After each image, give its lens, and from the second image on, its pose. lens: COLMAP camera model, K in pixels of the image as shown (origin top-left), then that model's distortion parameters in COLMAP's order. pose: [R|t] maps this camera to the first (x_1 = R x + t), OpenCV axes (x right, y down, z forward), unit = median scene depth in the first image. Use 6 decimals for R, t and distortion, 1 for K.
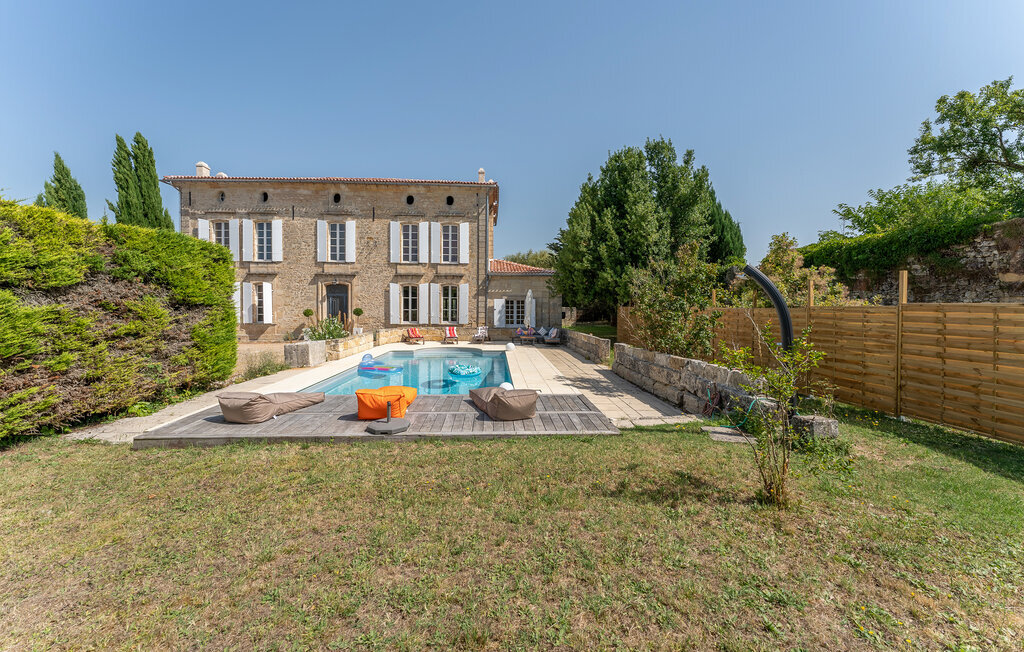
lens RADIAL K [[419.6, 0, 518.8], [0, 419.6, 313.3], [0, 0, 1]] dist [0.000634, 0.000242]
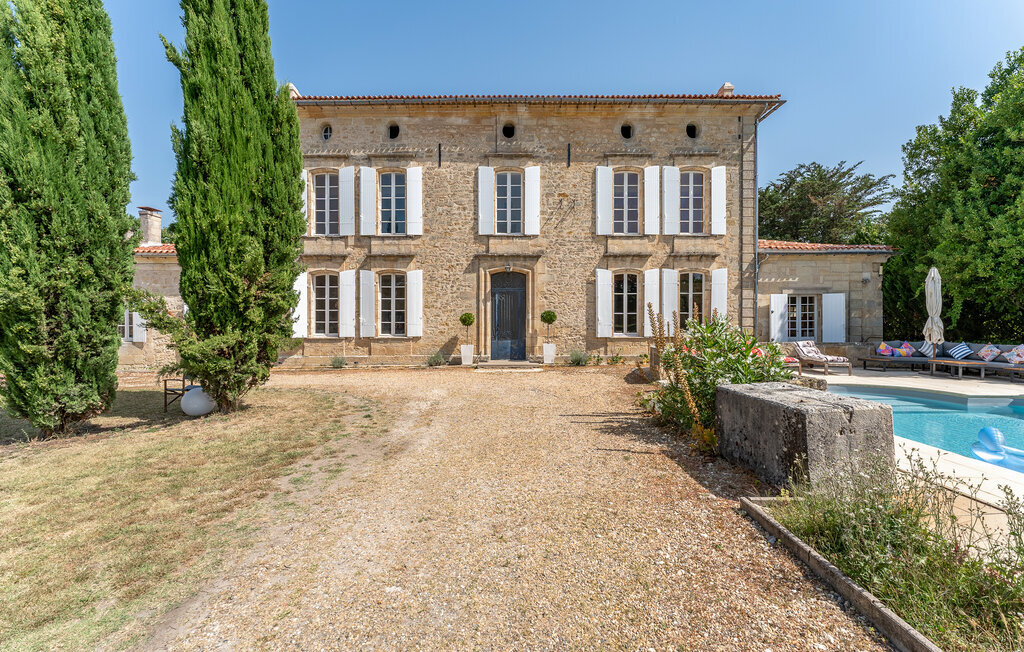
lens RADIAL K [[500.5, 0, 516.4], [0, 500.5, 315.8], [0, 0, 1]] dist [0.006549, 0.001105]
pose [[0.998225, -0.006191, -0.059228, -0.380342], [0.005130, 0.999824, -0.018050, 0.007297], [0.059329, 0.017714, 0.998081, 0.281858]]
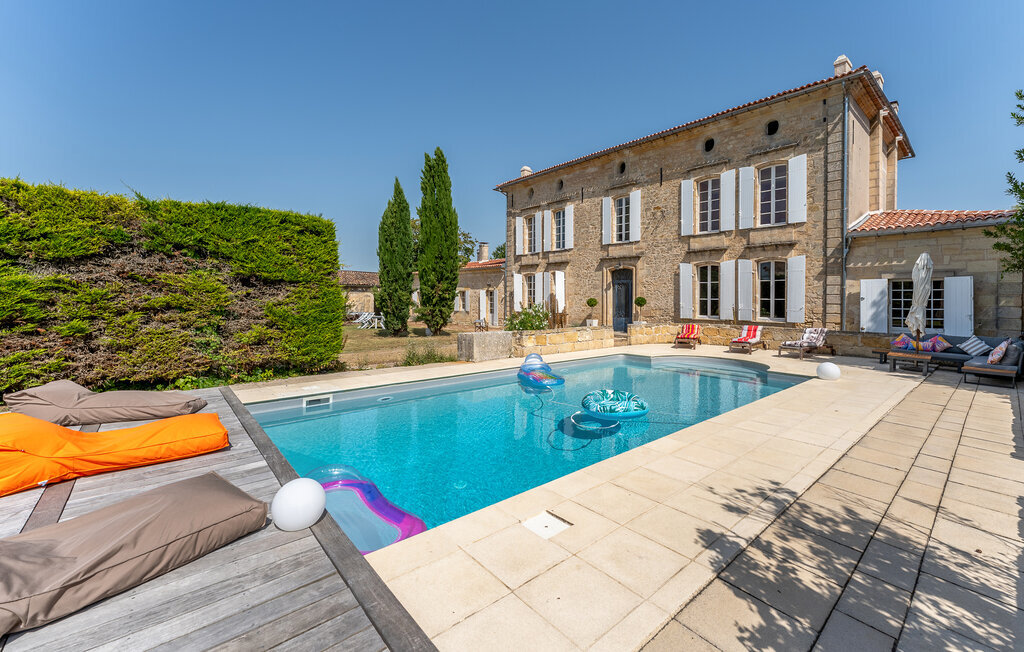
lens RADIAL K [[419.6, 0, 503.5], [0, 419.6, 296.7], [0, 0, 1]] dist [0.000634, 0.000242]
pose [[0.595988, -0.004573, -0.802981, 0.104898], [-0.019911, 0.999592, -0.020472, 0.008769], [0.802747, 0.028189, 0.595653, 0.306272]]
